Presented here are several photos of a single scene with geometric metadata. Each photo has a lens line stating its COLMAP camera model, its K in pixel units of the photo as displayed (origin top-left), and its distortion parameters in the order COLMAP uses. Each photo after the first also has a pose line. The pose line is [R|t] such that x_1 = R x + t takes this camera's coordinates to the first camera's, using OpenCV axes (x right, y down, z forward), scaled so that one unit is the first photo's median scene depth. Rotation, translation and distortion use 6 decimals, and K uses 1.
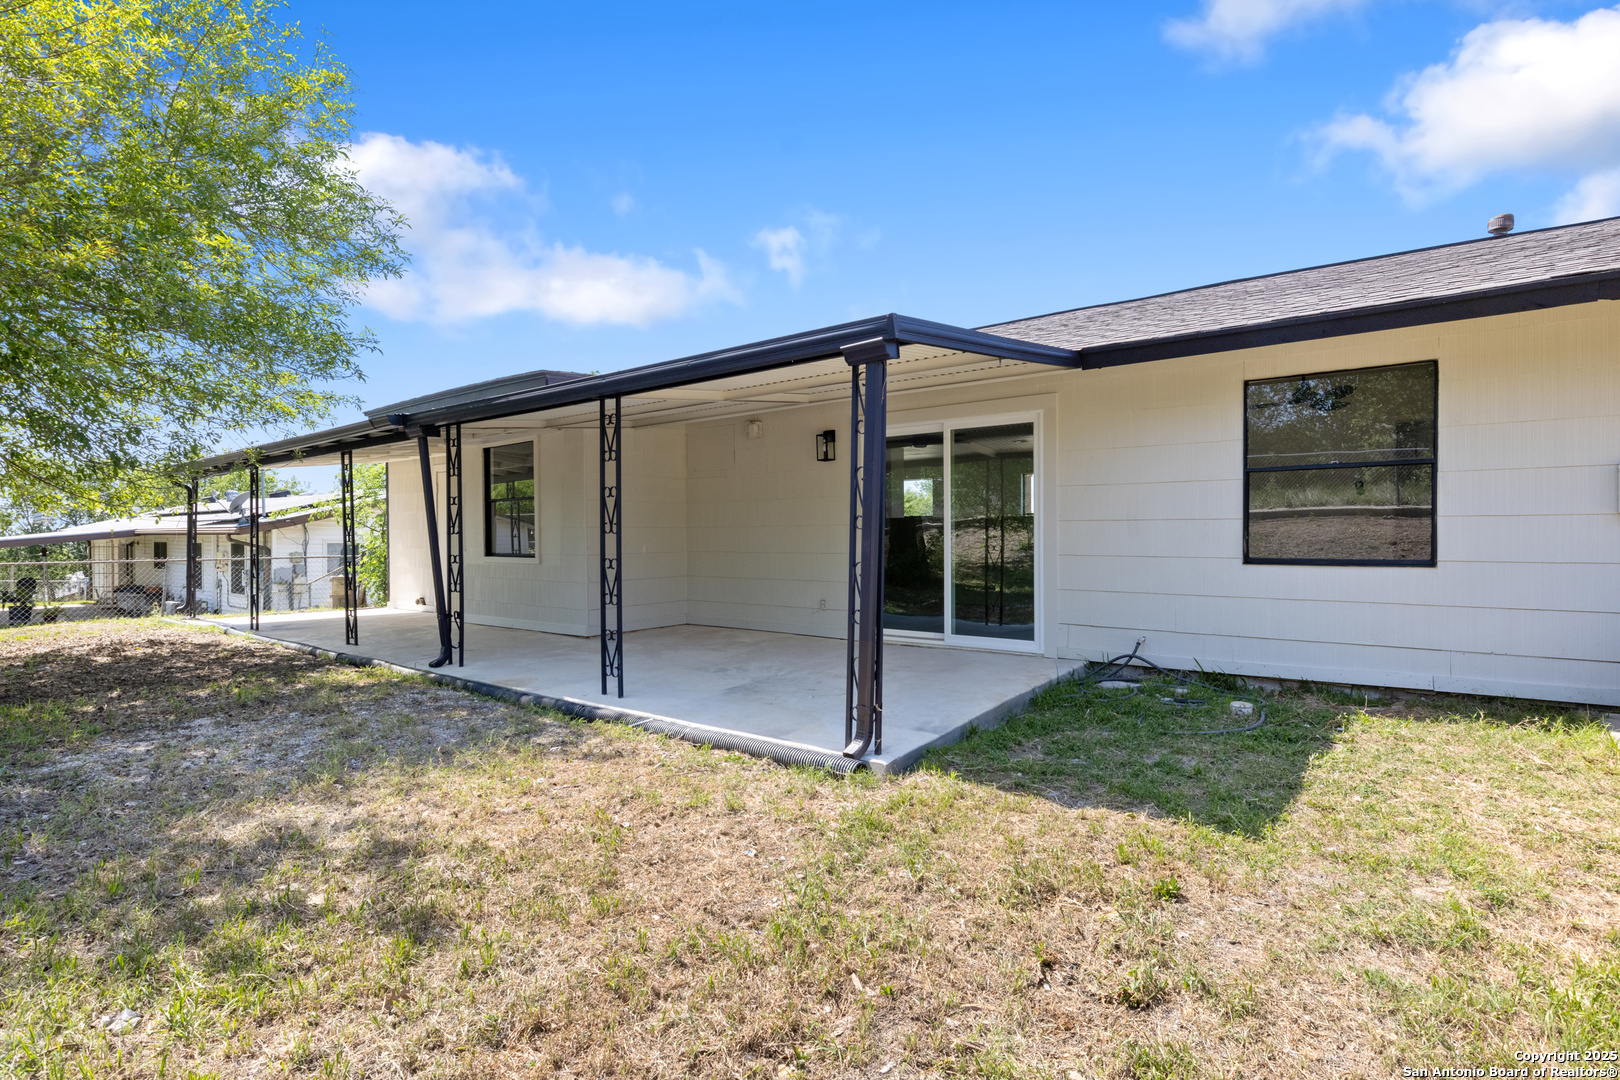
lens RADIAL K [[800.8, 0, 821.7], [0, 800.8, 542.5], [0, 0, 1]] dist [-0.001050, 0.000149]
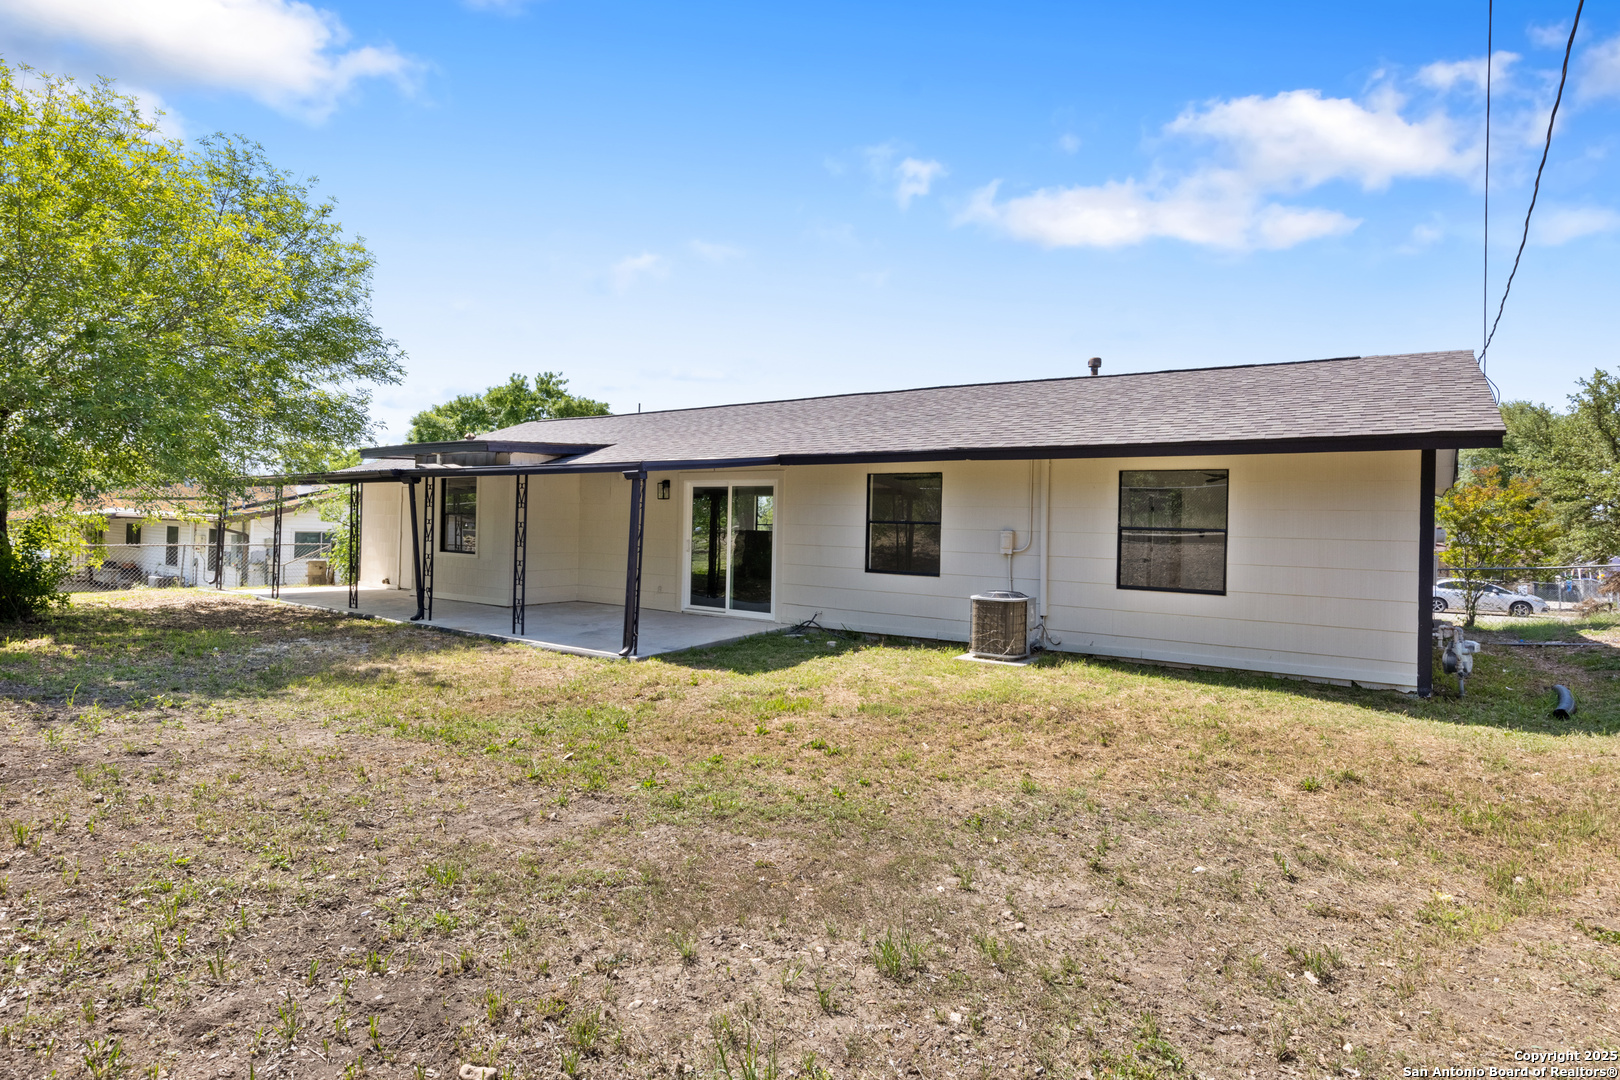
lens RADIAL K [[821.0, 0, 814.3], [0, 821.0, 523.3], [0, 0, 1]] dist [-0.003620, -0.000422]
pose [[0.997986, 0.030142, 0.055819, 0.251901], [-0.029429, 0.999475, -0.013543, -0.048836], [-0.056198, 0.011873, 0.998349, -0.764478]]
